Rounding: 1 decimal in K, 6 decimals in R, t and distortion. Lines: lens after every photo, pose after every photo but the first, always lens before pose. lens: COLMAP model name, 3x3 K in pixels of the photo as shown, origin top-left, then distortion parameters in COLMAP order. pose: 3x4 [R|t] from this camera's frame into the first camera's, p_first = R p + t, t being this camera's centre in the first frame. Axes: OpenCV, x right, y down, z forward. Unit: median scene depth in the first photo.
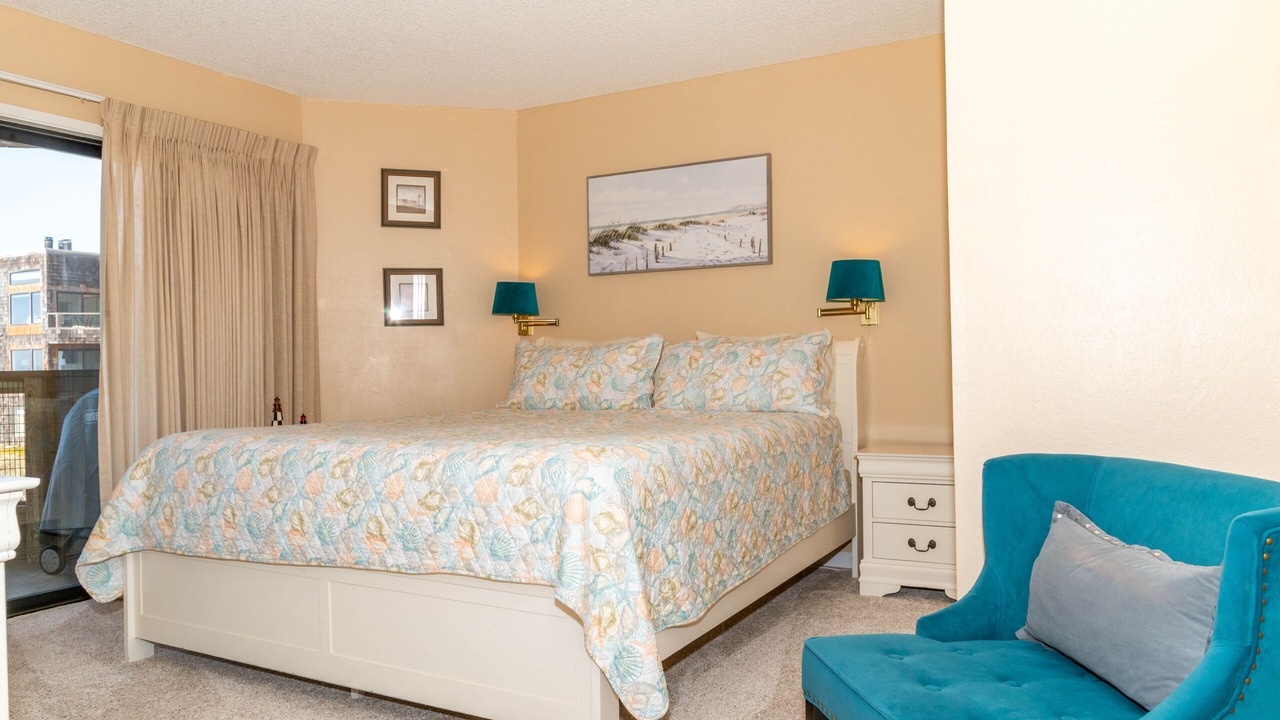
lens RADIAL K [[880.9, 0, 646.6], [0, 880.9, 361.4], [0, 0, 1]] dist [-0.001667, -0.014355]
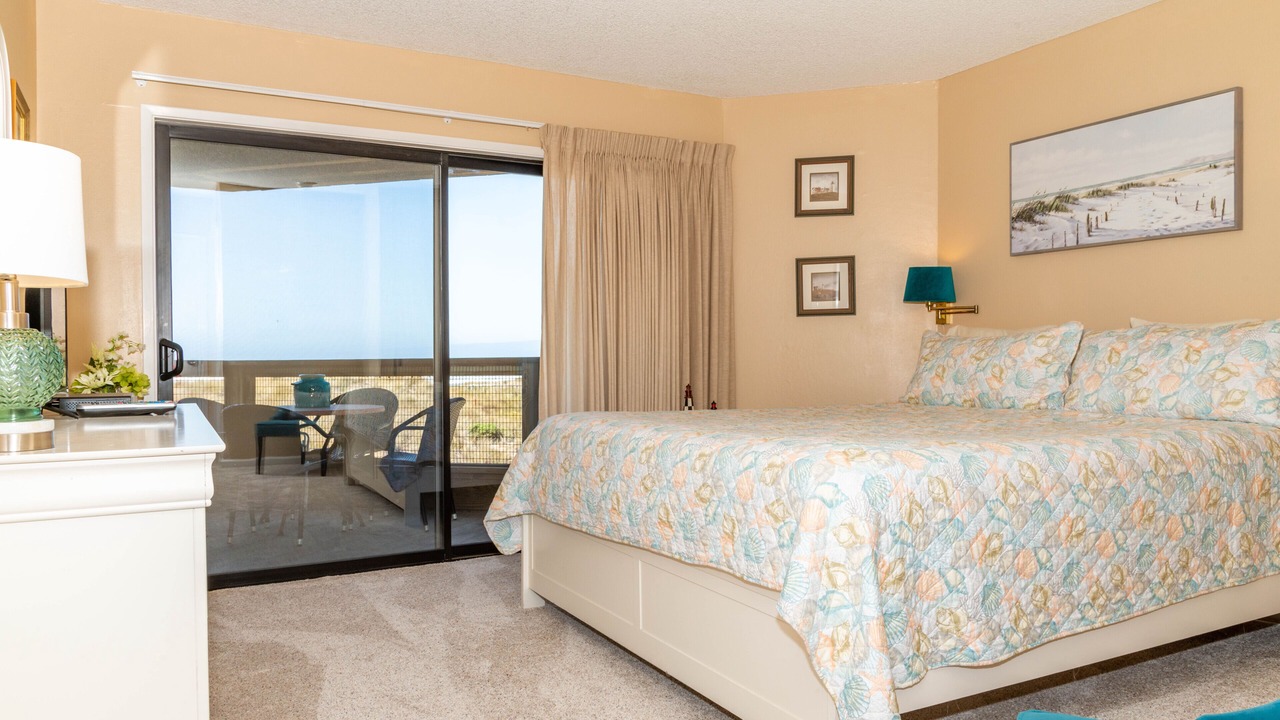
lens RADIAL K [[899.1, 0, 676.9], [0, 899.1, 361.5], [0, 0, 1]] dist [-0.004684, -0.008456]
pose [[0.846332, 0.013138, -0.532493, 0.143104], [-0.006732, 0.999880, 0.013969, -0.002221], [0.532612, -0.008238, 0.846319, 0.066799]]
